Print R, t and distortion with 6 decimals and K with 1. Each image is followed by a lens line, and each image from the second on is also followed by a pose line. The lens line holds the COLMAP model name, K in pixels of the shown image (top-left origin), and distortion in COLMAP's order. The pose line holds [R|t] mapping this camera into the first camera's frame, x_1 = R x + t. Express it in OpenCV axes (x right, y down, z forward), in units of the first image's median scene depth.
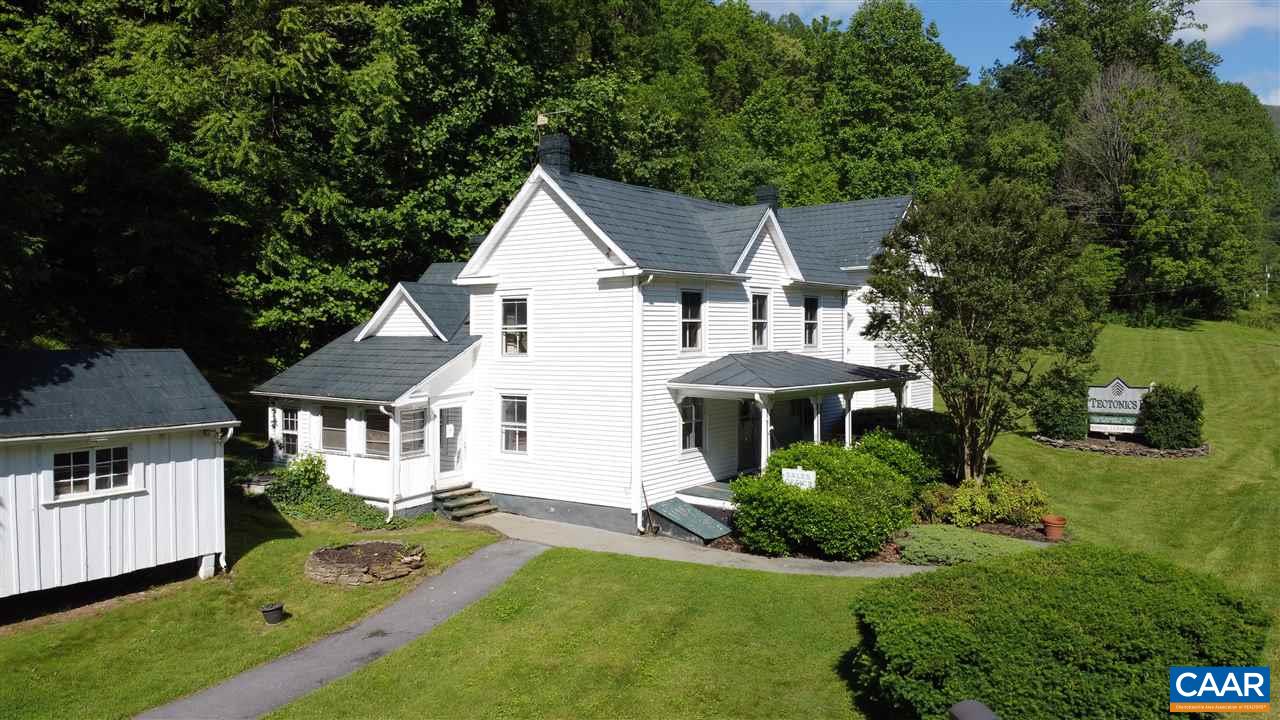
lens RADIAL K [[952.5, 0, 650.1], [0, 952.5, 365.1], [0, 0, 1]] dist [0.190813, -0.362642]
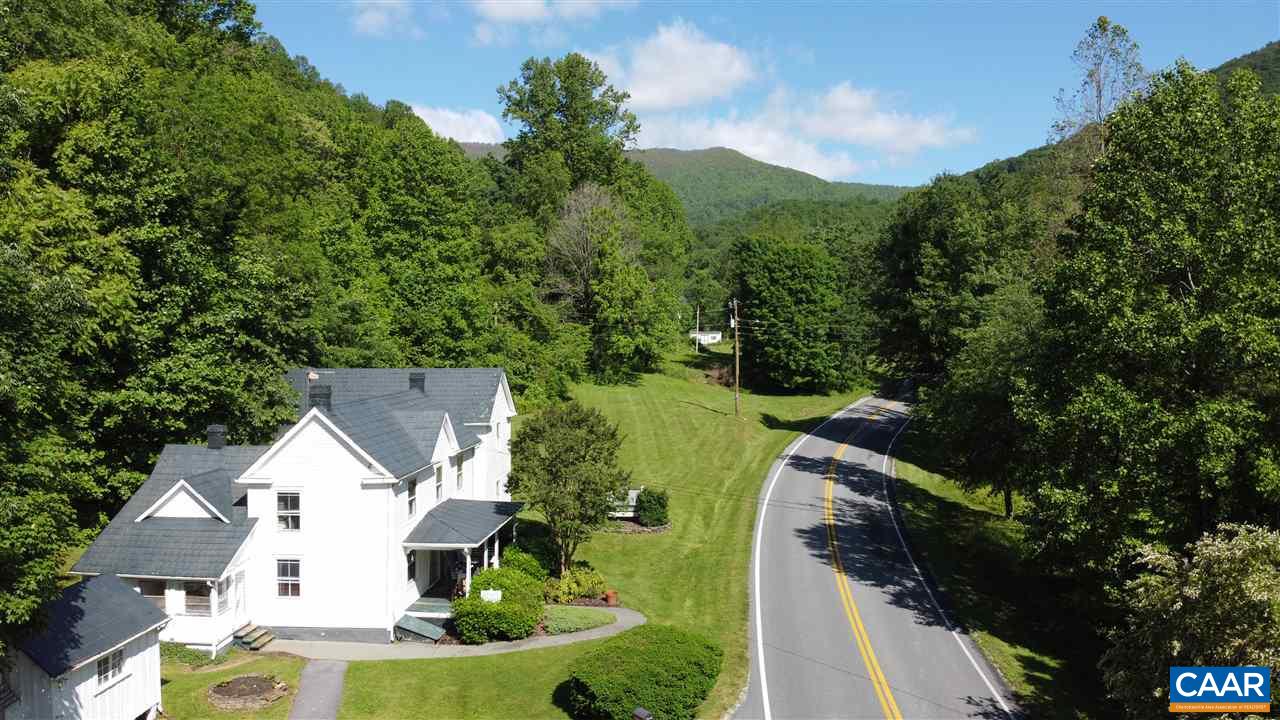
lens RADIAL K [[952.5, 0, 650.1], [0, 952.5, 365.1], [0, 0, 1]] dist [0.190813, -0.362642]
pose [[0.857727, -0.009991, 0.514009, -0.428885], [0.011792, 0.999930, -0.000242, -0.257176], [-0.513970, 0.006269, 0.857785, -0.568158]]
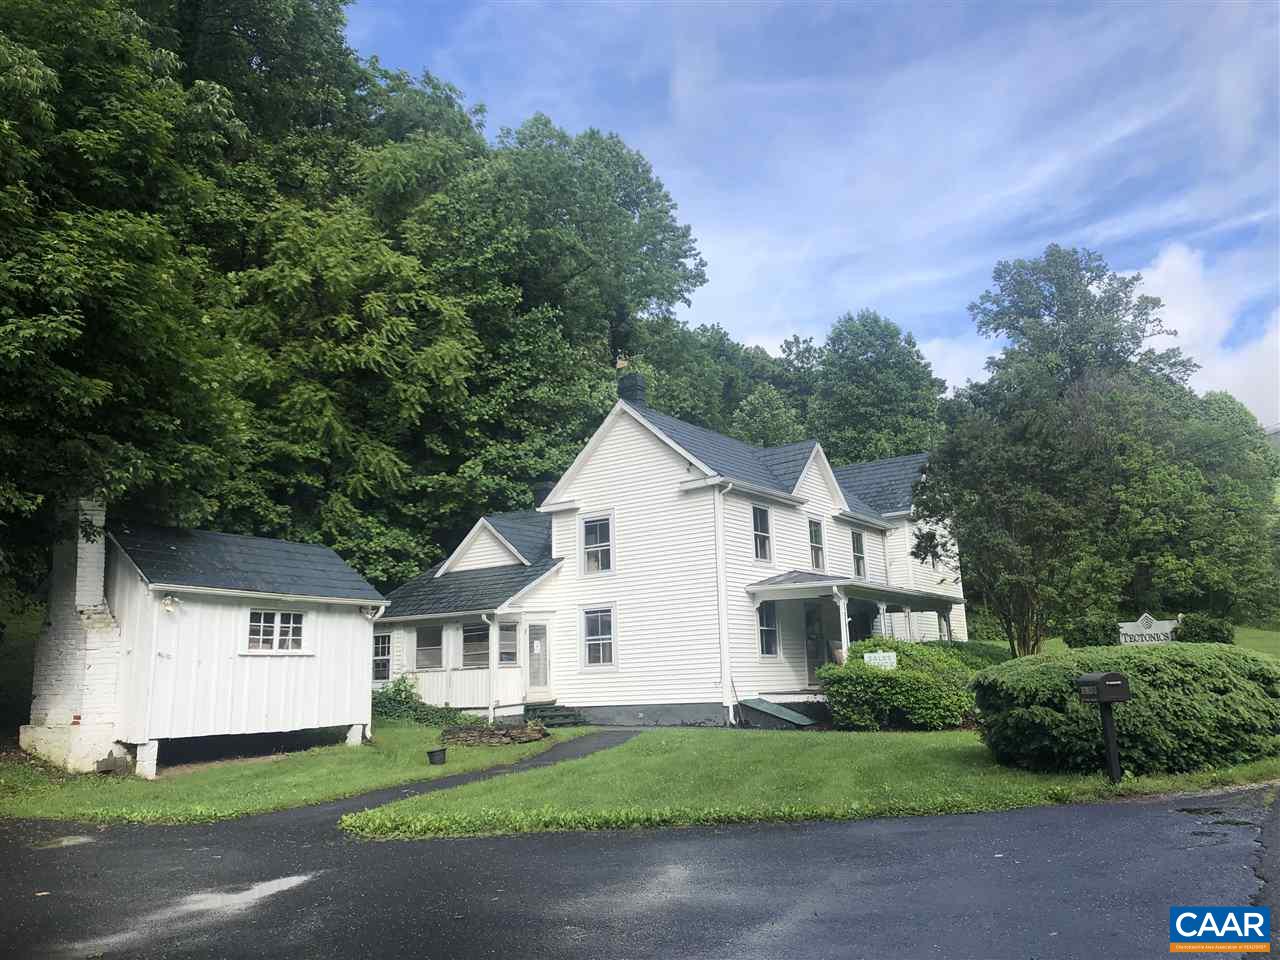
lens RADIAL K [[1052.1, 0, 641.9], [0, 1052.1, 460.3], [0, 0, 1]] dist [0.077924, -0.102620]
pose [[0.999080, -0.024262, 0.035350, -0.130016], [0.032349, 0.967676, -0.250113, 0.164274], [-0.028139, 0.251027, 0.967571, -0.173814]]
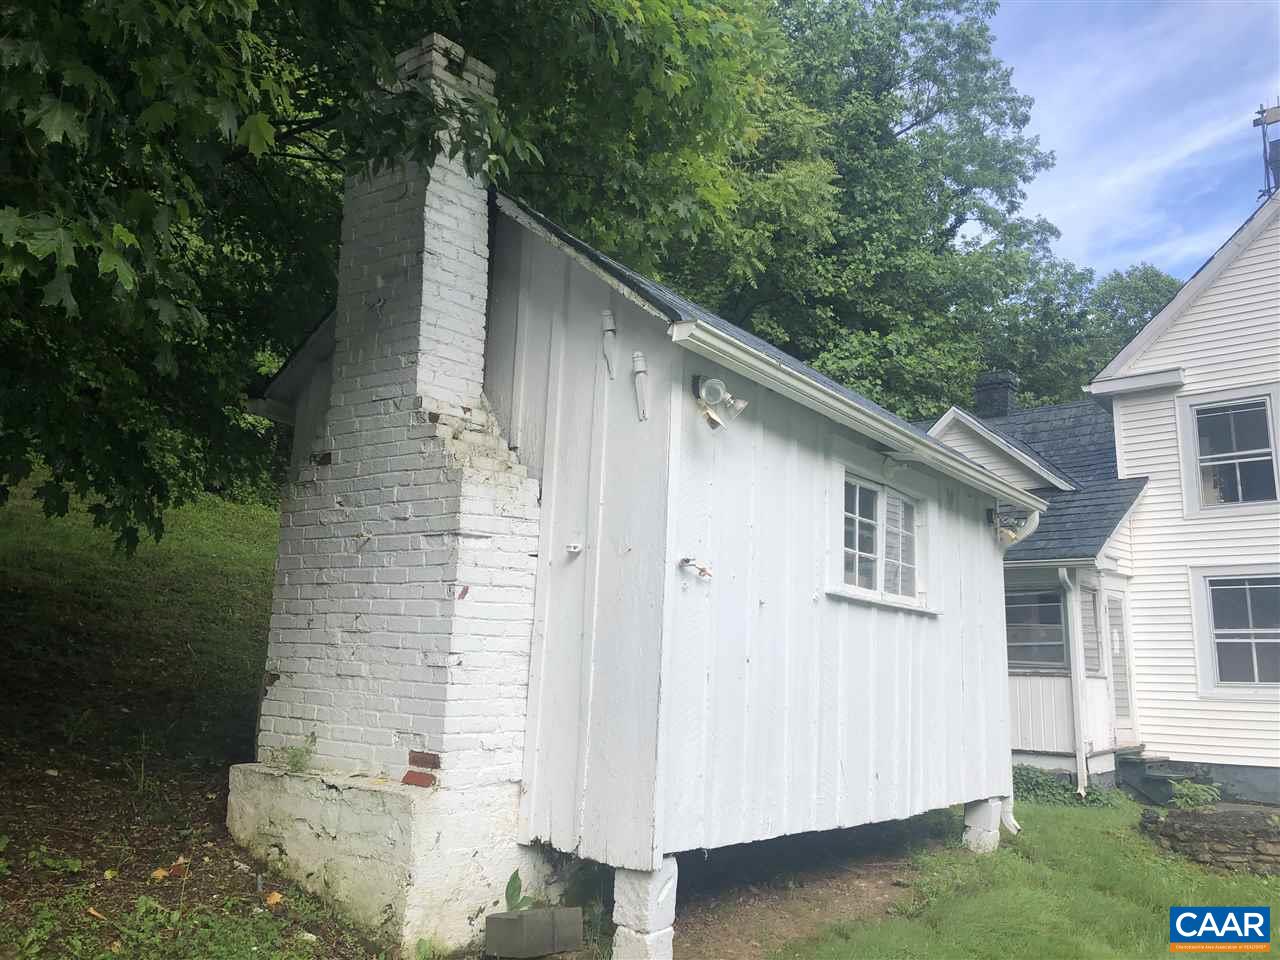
lens RADIAL K [[1052.1, 0, 641.9], [0, 1052.1, 460.3], [0, 0, 1]] dist [0.077924, -0.102620]
pose [[0.998230, 0.024786, -0.054058, -0.448229], [-0.037751, 0.966477, -0.253963, 0.132971], [0.045951, 0.255554, 0.965702, 0.381592]]
